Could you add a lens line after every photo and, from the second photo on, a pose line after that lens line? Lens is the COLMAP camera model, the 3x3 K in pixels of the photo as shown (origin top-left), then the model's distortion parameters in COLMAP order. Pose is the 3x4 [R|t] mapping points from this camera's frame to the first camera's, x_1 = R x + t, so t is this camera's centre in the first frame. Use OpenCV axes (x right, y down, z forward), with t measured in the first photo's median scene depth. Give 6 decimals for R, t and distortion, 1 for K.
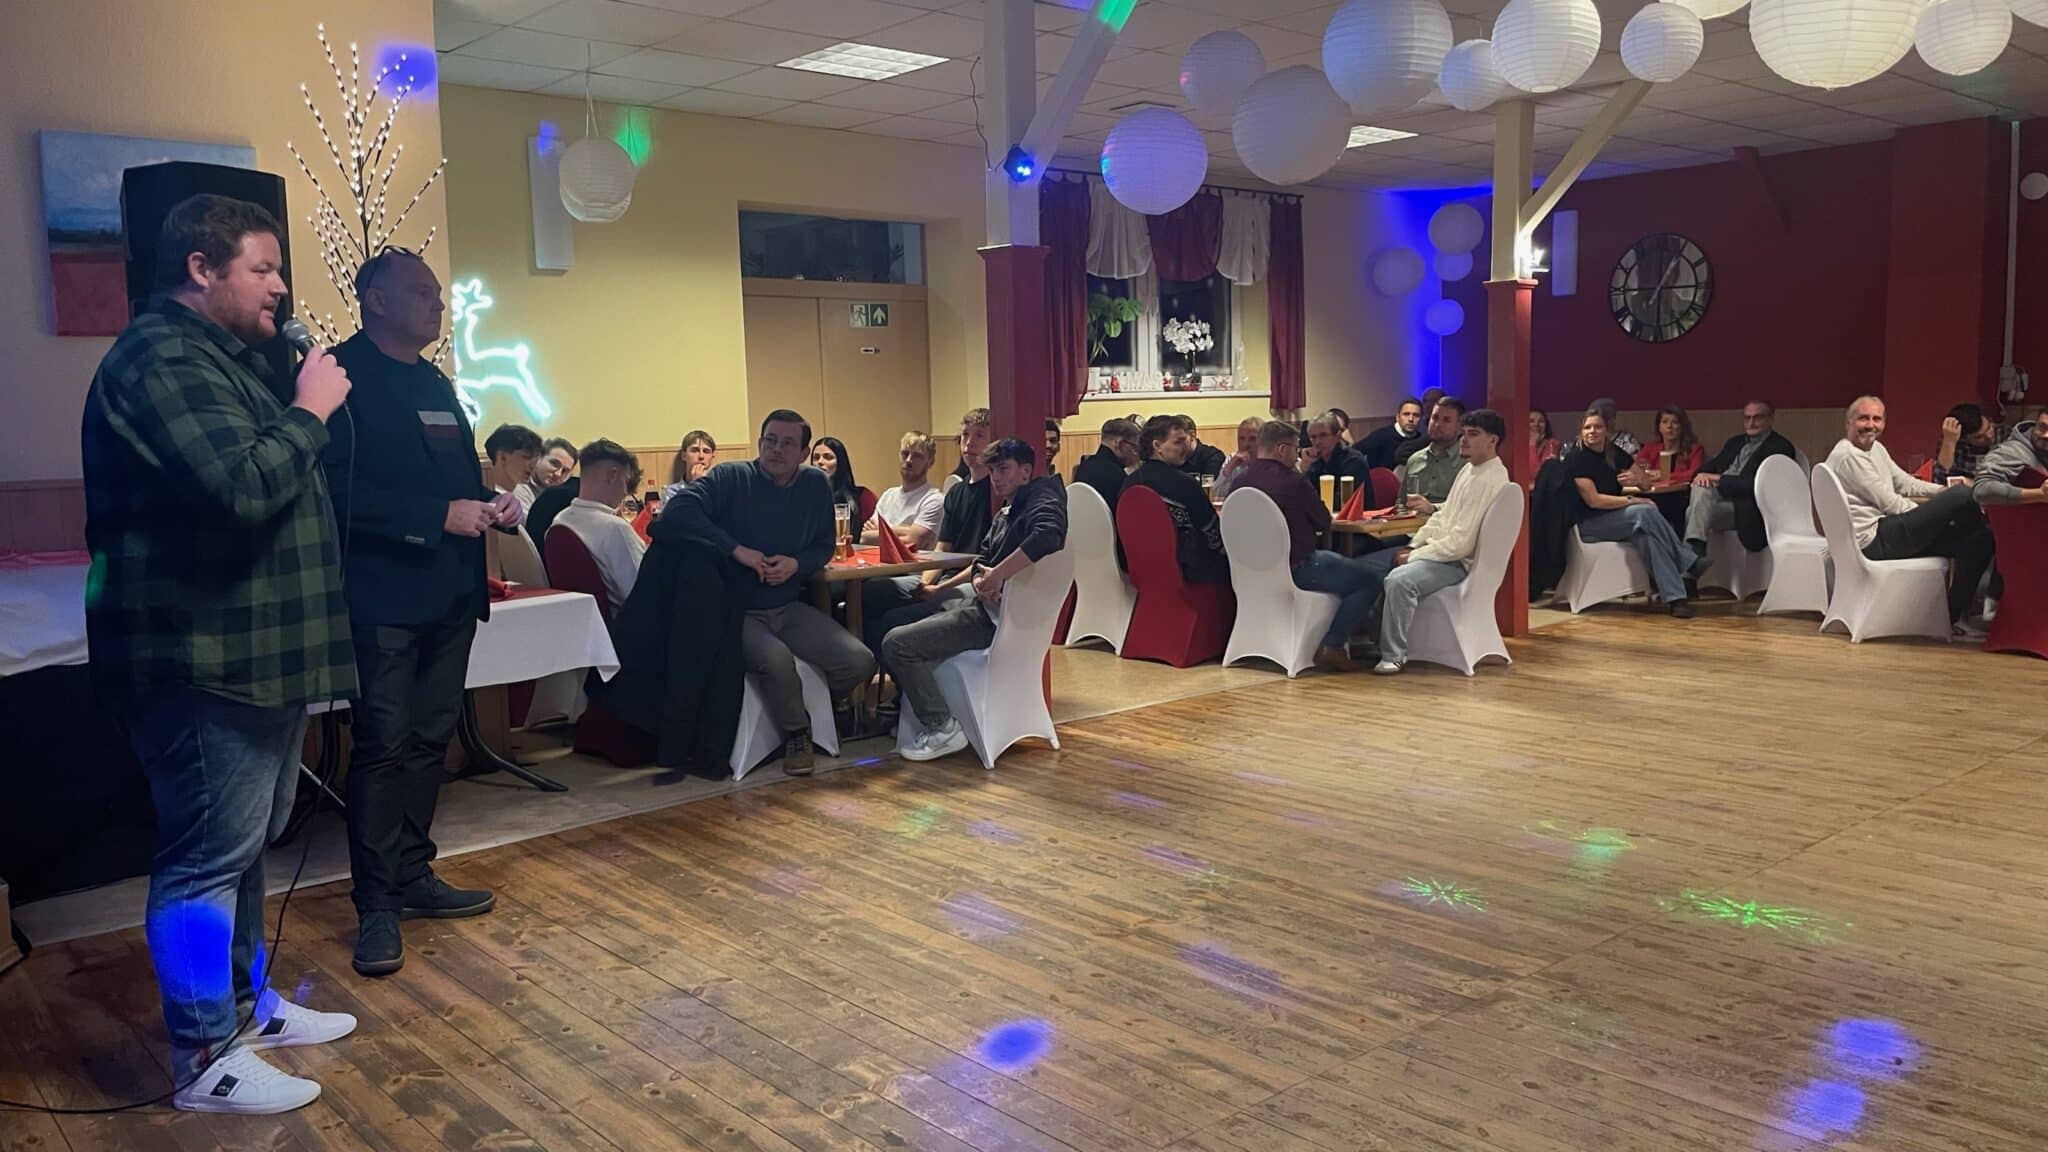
lens RADIAL K [[1555.5, 0, 1017.2], [0, 1555.5, 583.4], [0, 0, 1]] dist [0.089832, -0.104200]
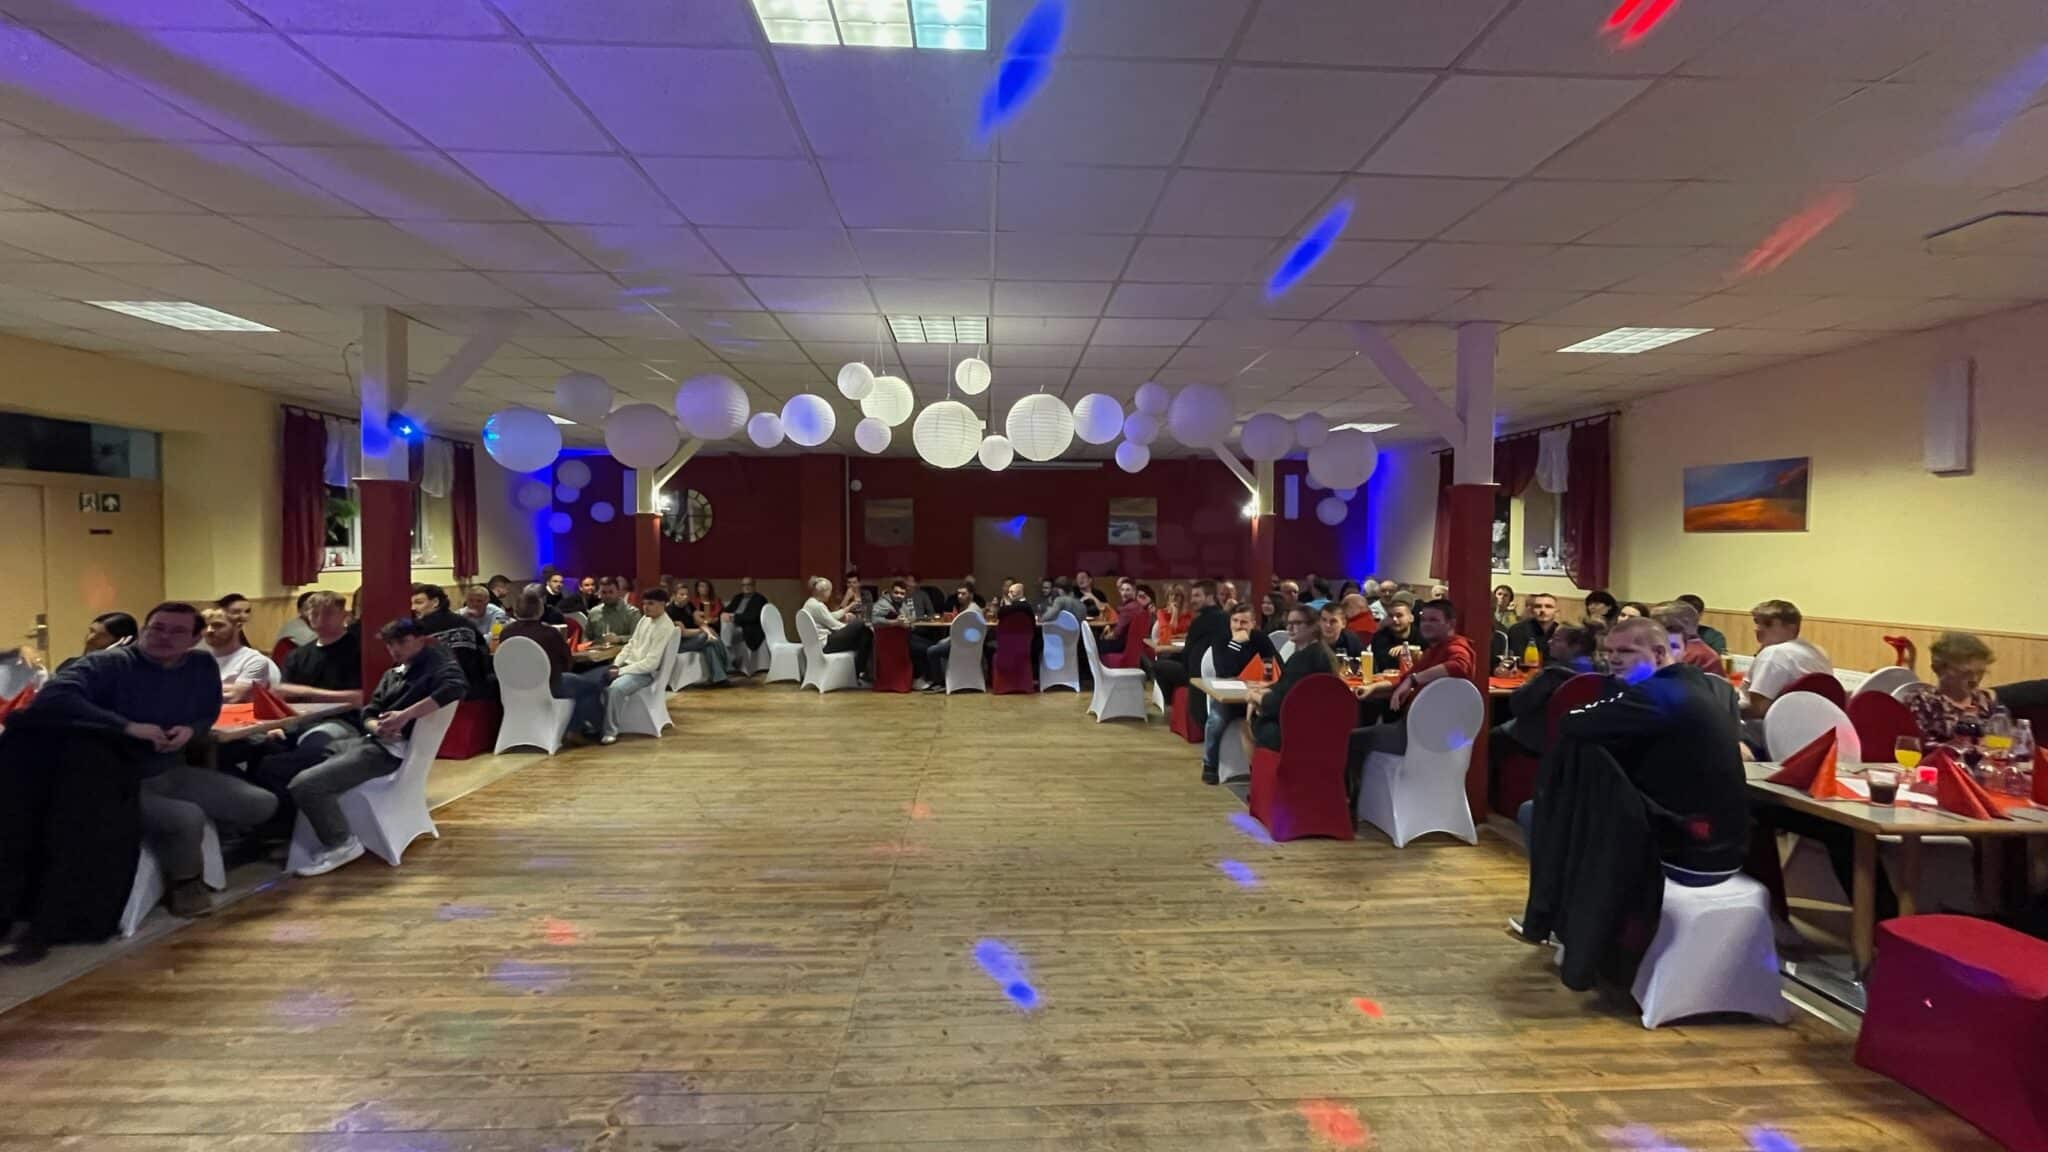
lens RADIAL K [[828.7, 0, 1020.6], [0, 828.7, 568.8], [0, 0, 1]] dist [0.000141, 0.000680]
pose [[0.636733, 0.008320, 0.771040, -0.226483], [0.070214, 0.995162, -0.068721, -0.048882], [-0.767881, 0.097895, 0.633068, 0.106963]]
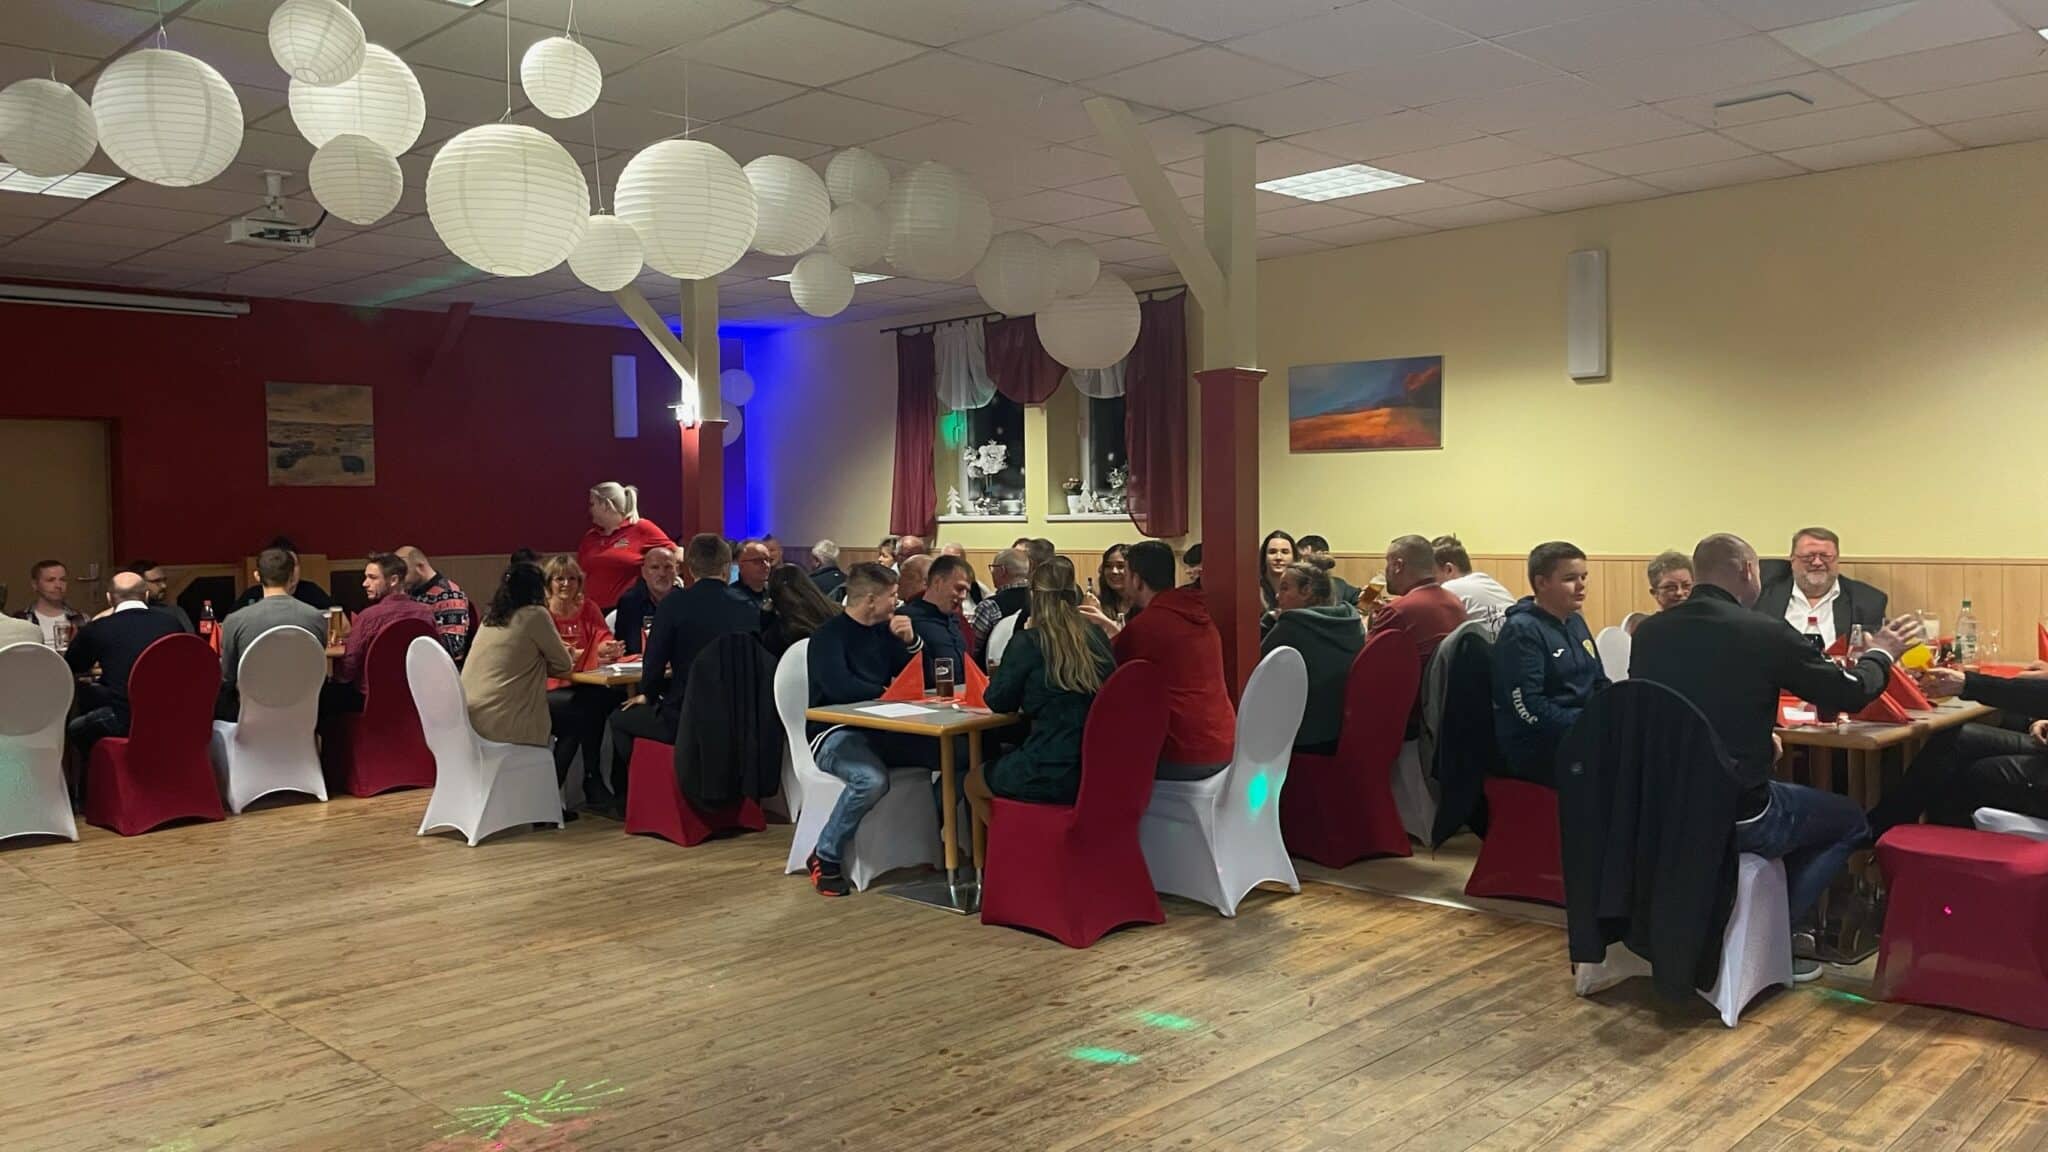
lens RADIAL K [[1555.5, 0, 1017.2], [0, 1555.5, 583.4], [0, 0, 1]] dist [0.089832, -0.104200]
pose [[-0.055023, -0.023745, 0.998203, -0.340557], [0.131516, 0.990835, 0.030819, -0.066276], [-0.989786, 0.132975, -0.051396, 0.483181]]
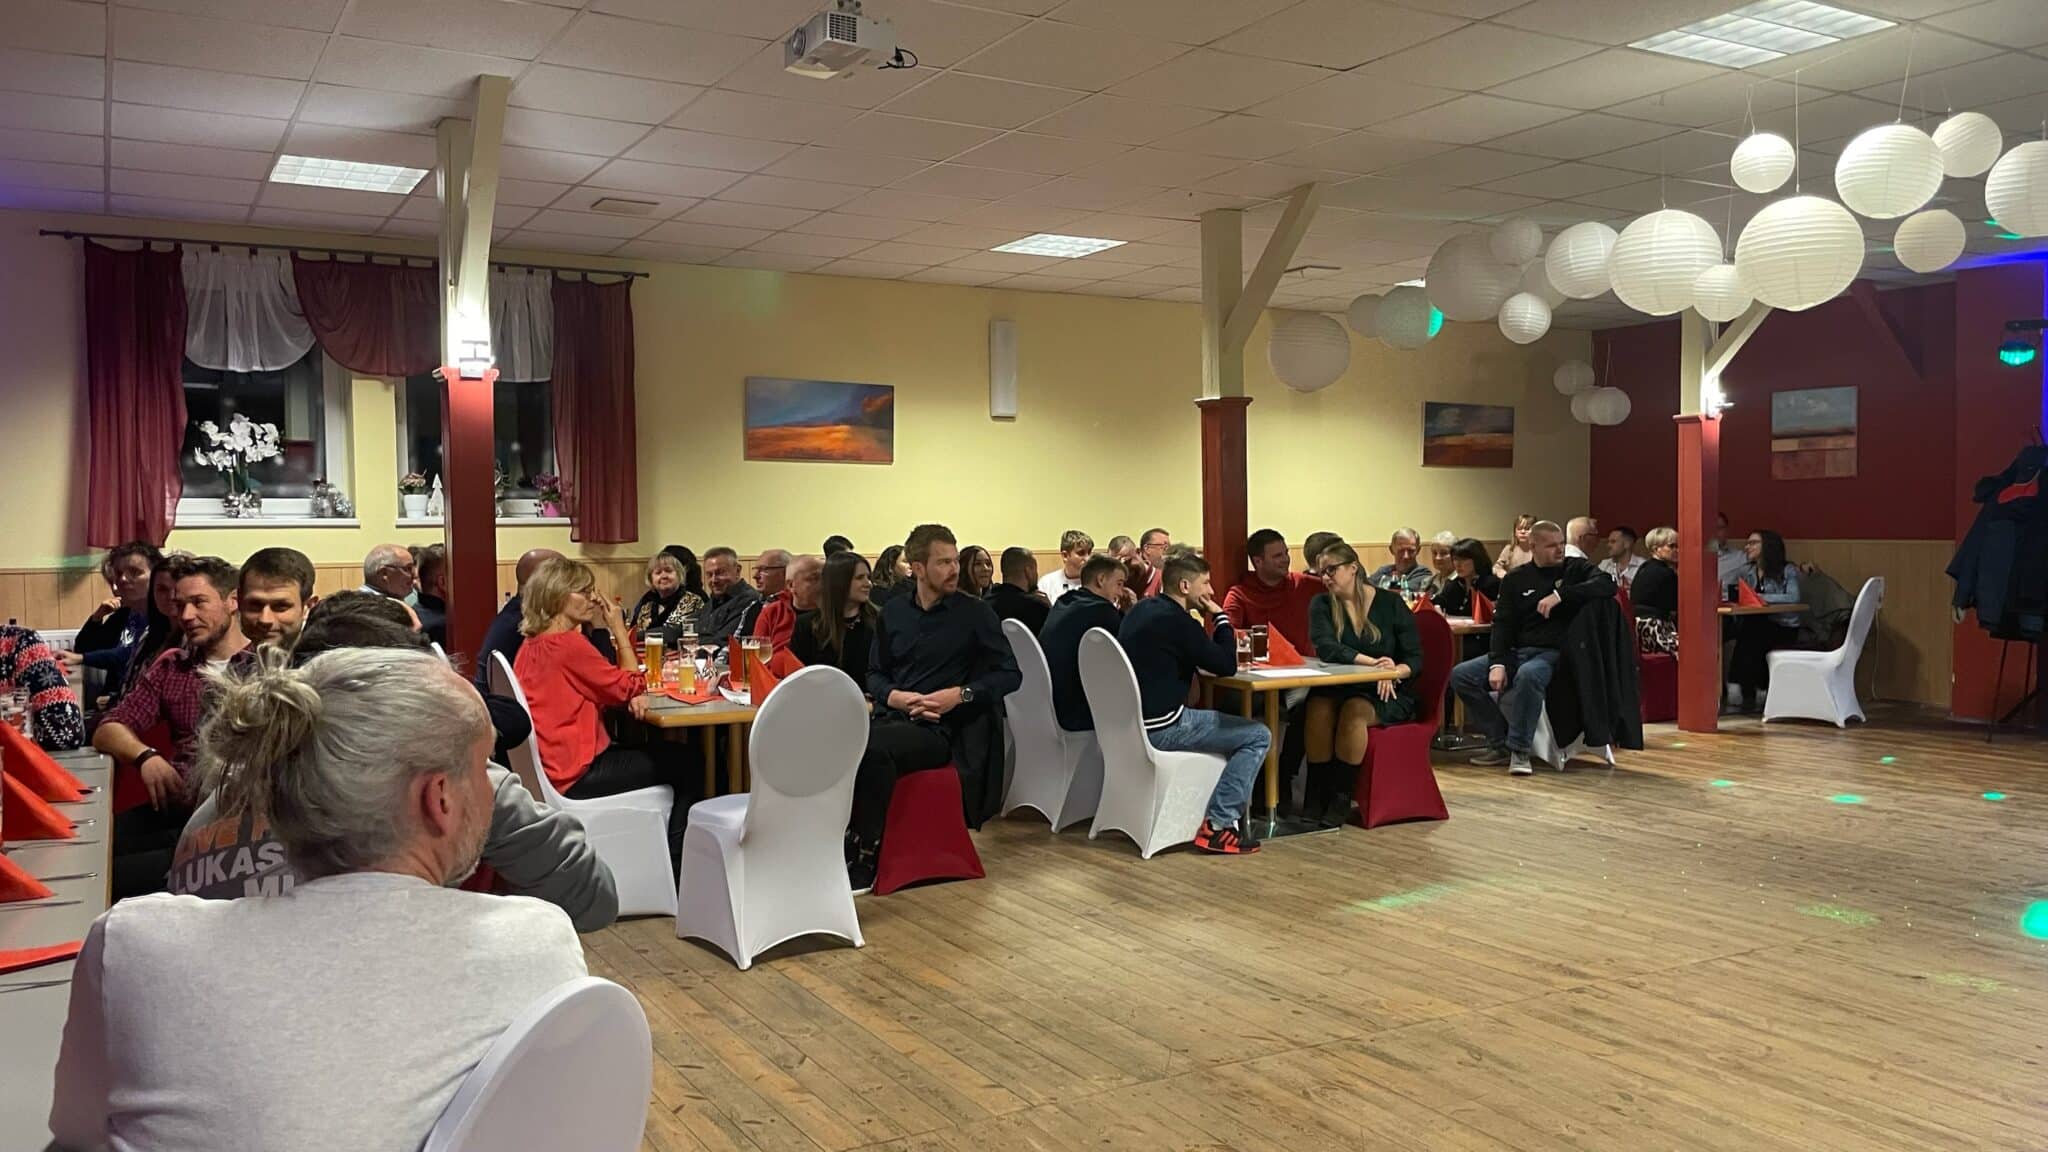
lens RADIAL K [[1555.5, 0, 1017.2], [0, 1555.5, 583.4], [0, 0, 1]] dist [0.089832, -0.104200]
pose [[-0.978034, 0.024022, 0.207056, 0.583192], [0.054900, 0.987951, 0.144702, -0.200670], [-0.201085, 0.152891, -0.967569, 1.618344]]
